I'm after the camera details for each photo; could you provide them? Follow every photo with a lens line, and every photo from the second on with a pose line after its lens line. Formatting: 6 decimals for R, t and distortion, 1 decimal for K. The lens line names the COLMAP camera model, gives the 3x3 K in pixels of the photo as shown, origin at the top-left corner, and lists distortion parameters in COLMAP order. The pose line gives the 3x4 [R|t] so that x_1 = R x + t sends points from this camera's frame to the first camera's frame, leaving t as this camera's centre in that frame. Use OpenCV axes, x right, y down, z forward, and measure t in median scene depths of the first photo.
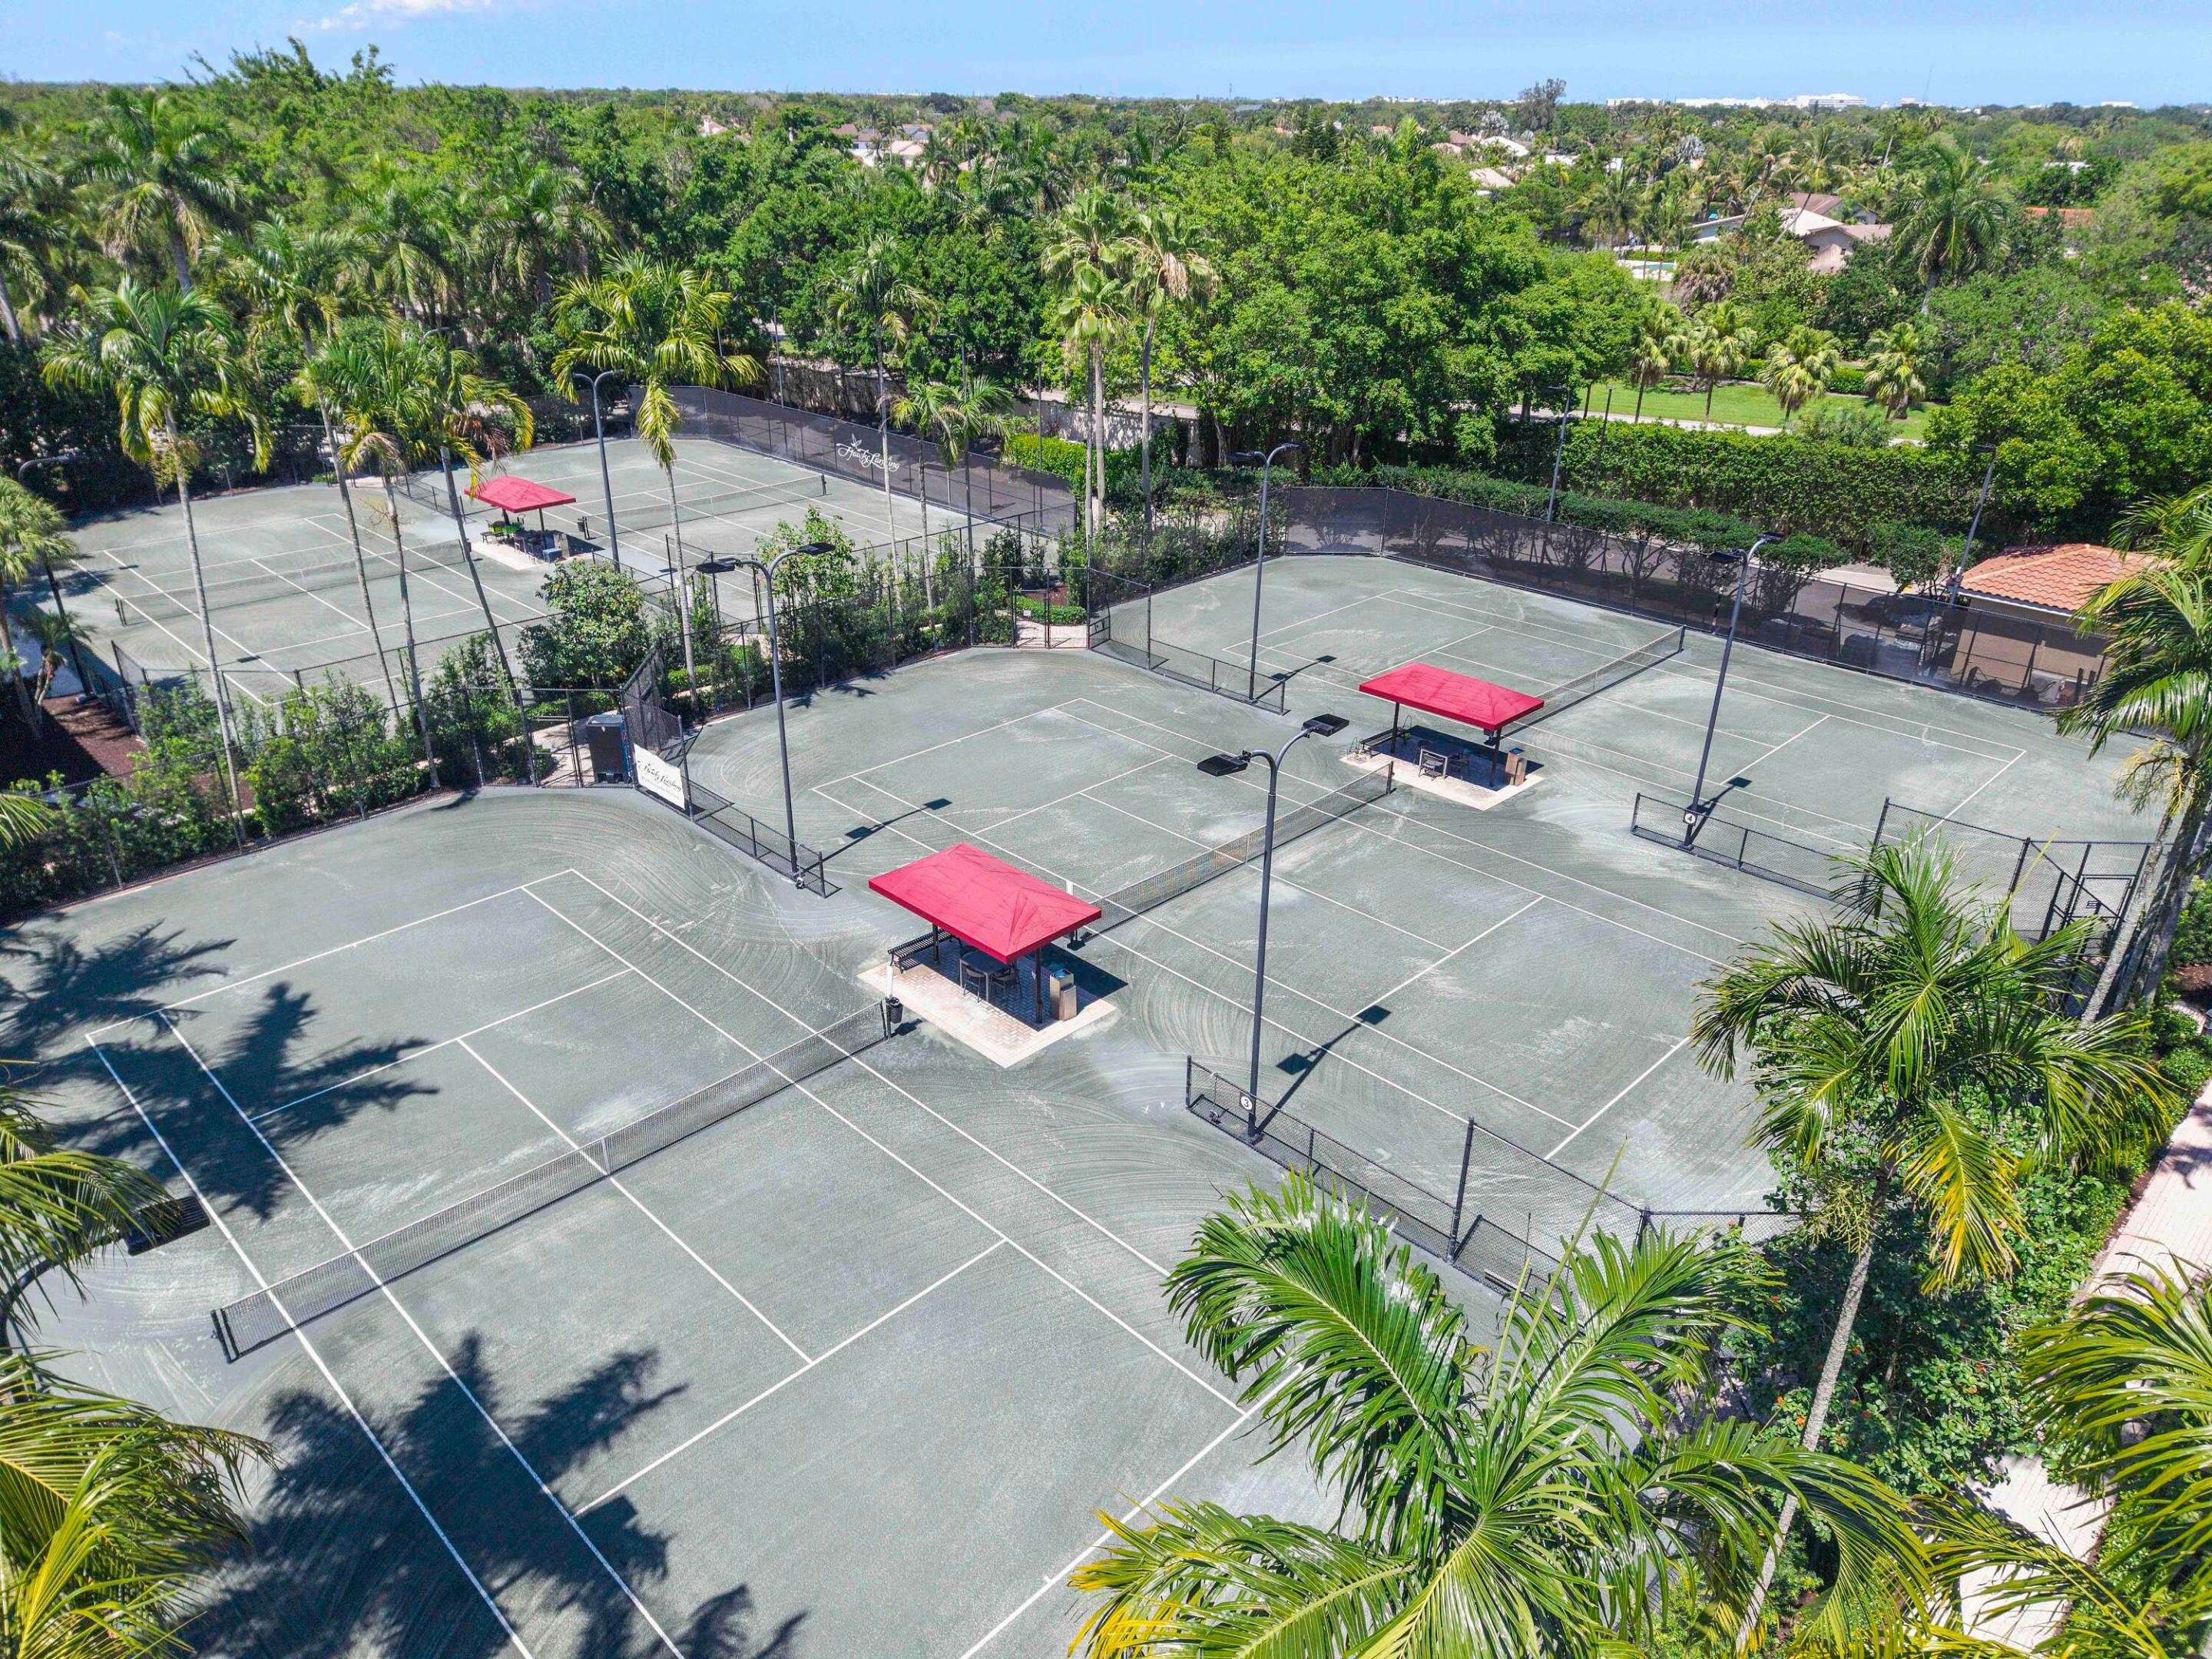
lens RADIAL K [[1499.1, 0, 1106.0], [0, 1499.1, 829.5], [0, 0, 1]] dist [0.028319, -0.027442]
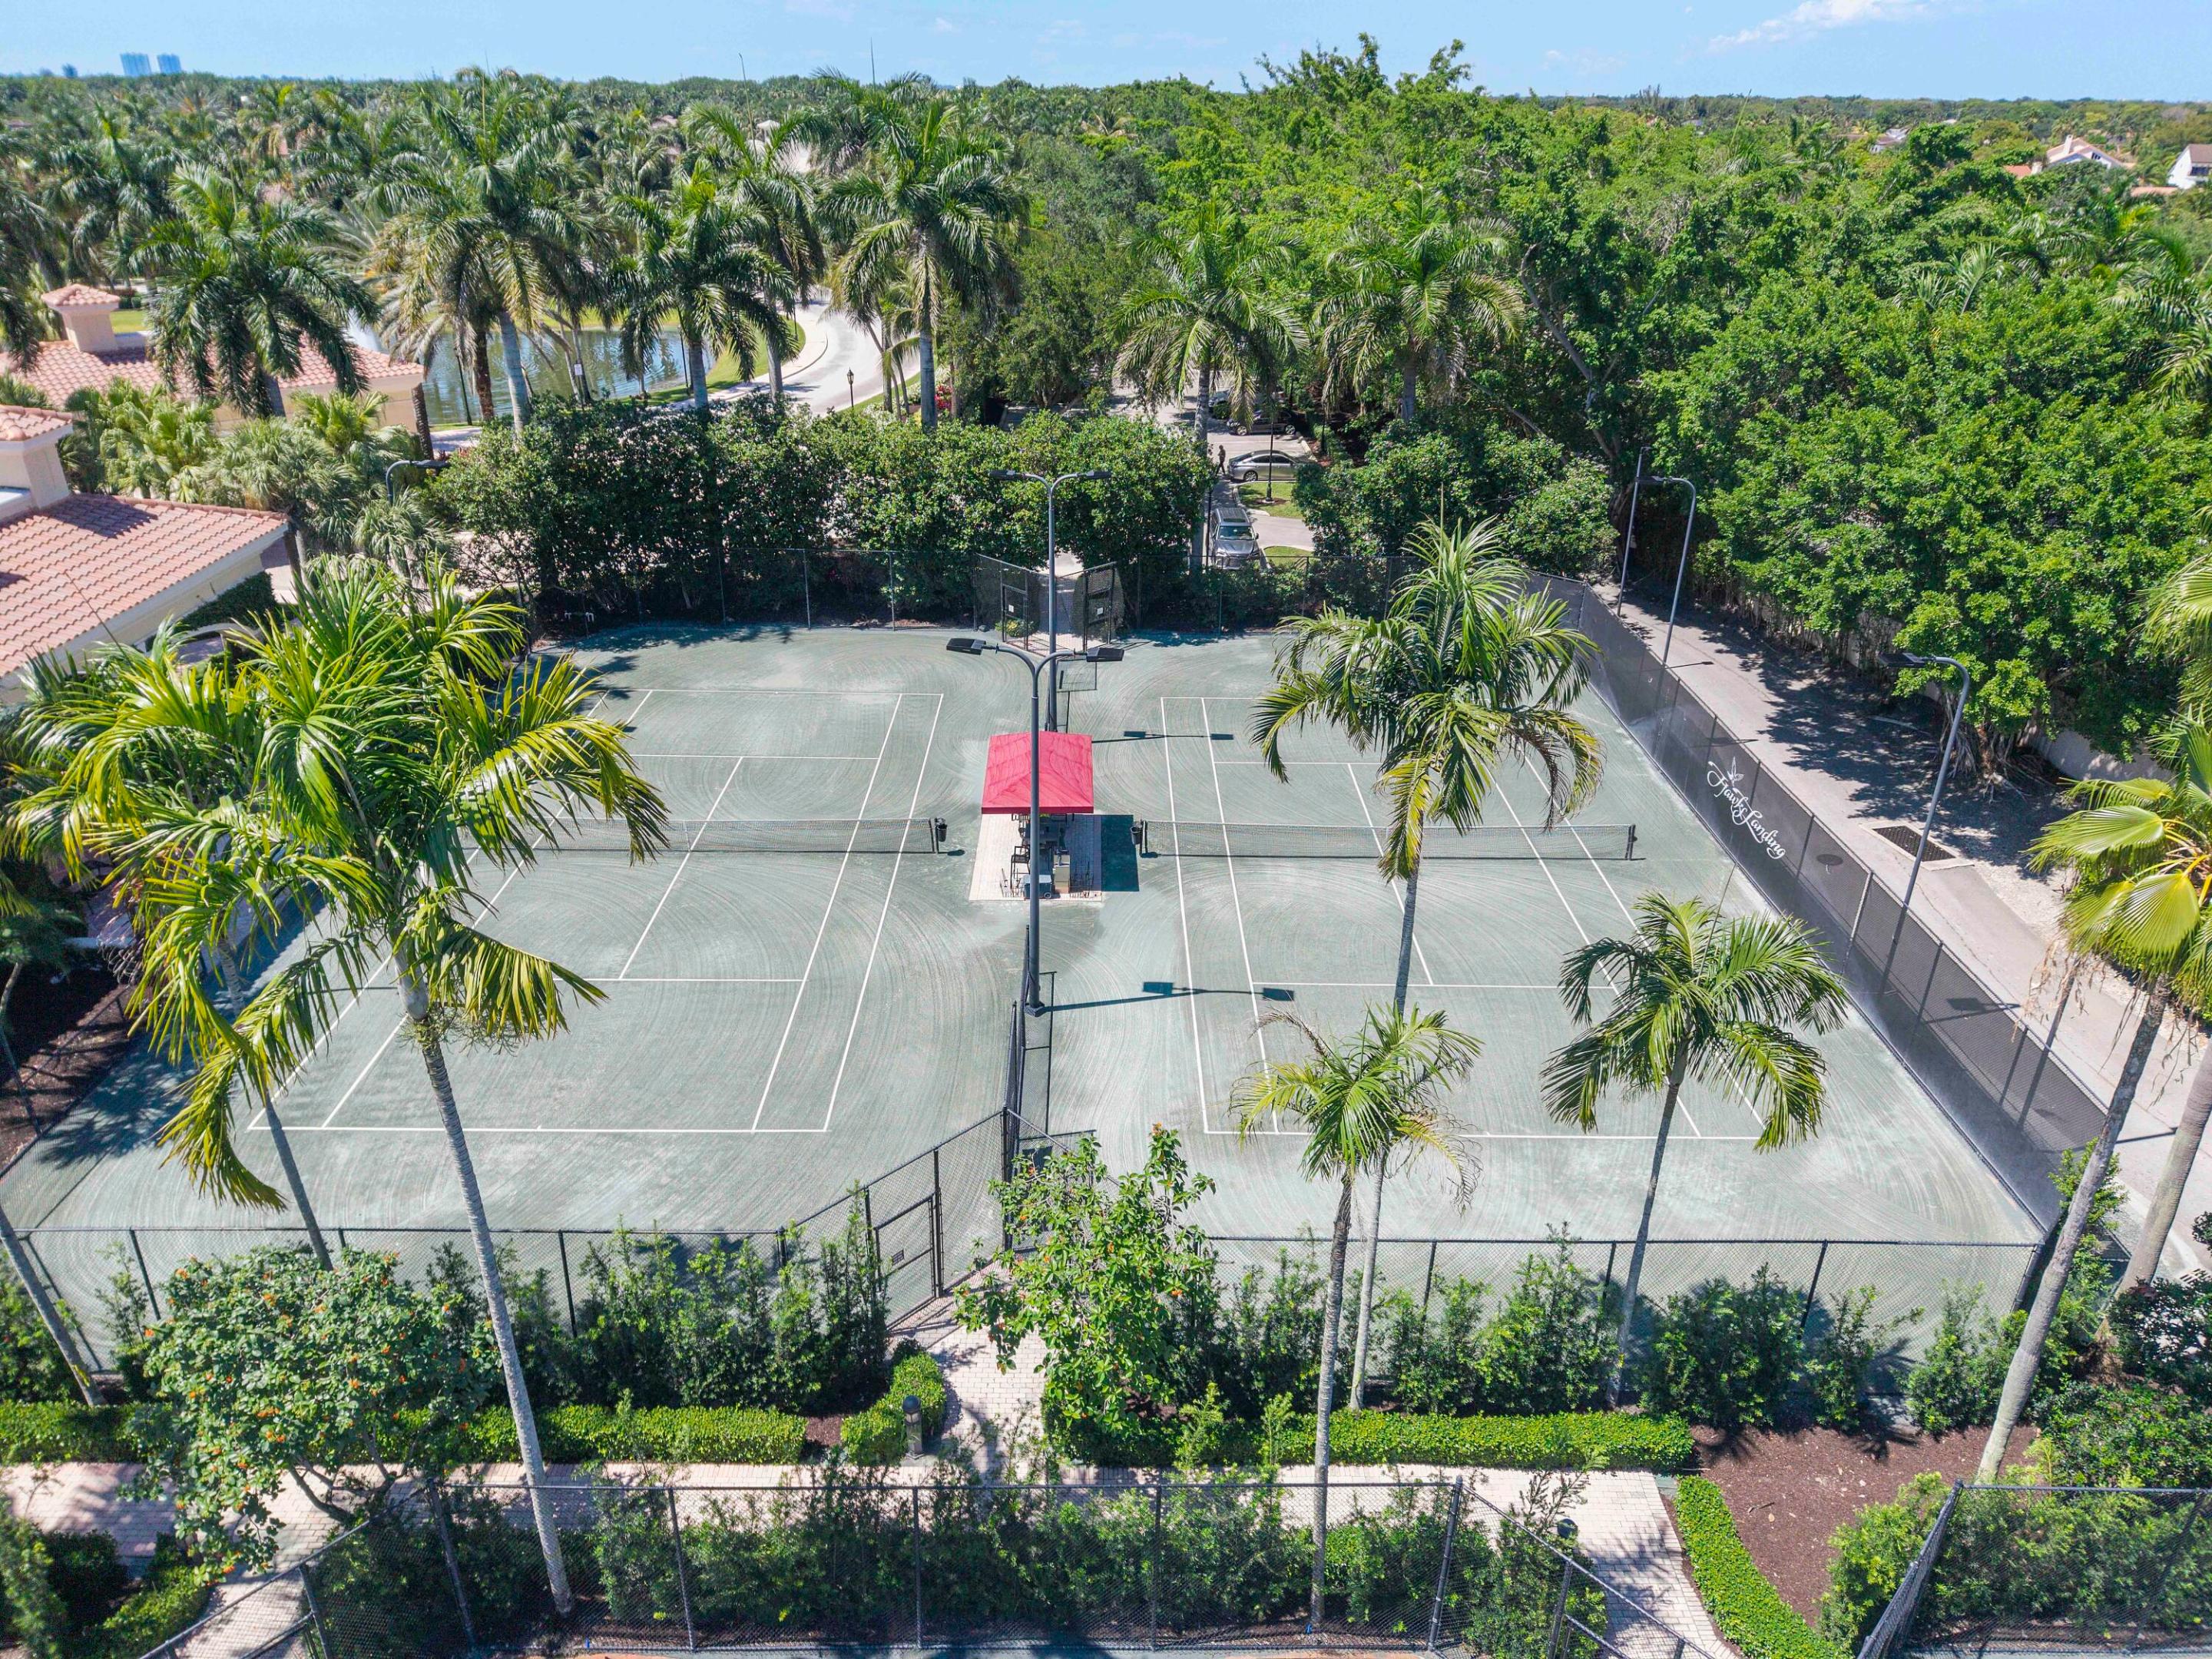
lens RADIAL K [[1499.1, 0, 1106.0], [0, 1499.1, 829.5], [0, 0, 1]] dist [0.028319, -0.027442]
pose [[0.704621, 0.309018, -0.638762, 0.017022], [-0.310749, 0.943663, 0.113734, -0.214763], [0.637922, 0.118356, 0.760952, 0.436319]]
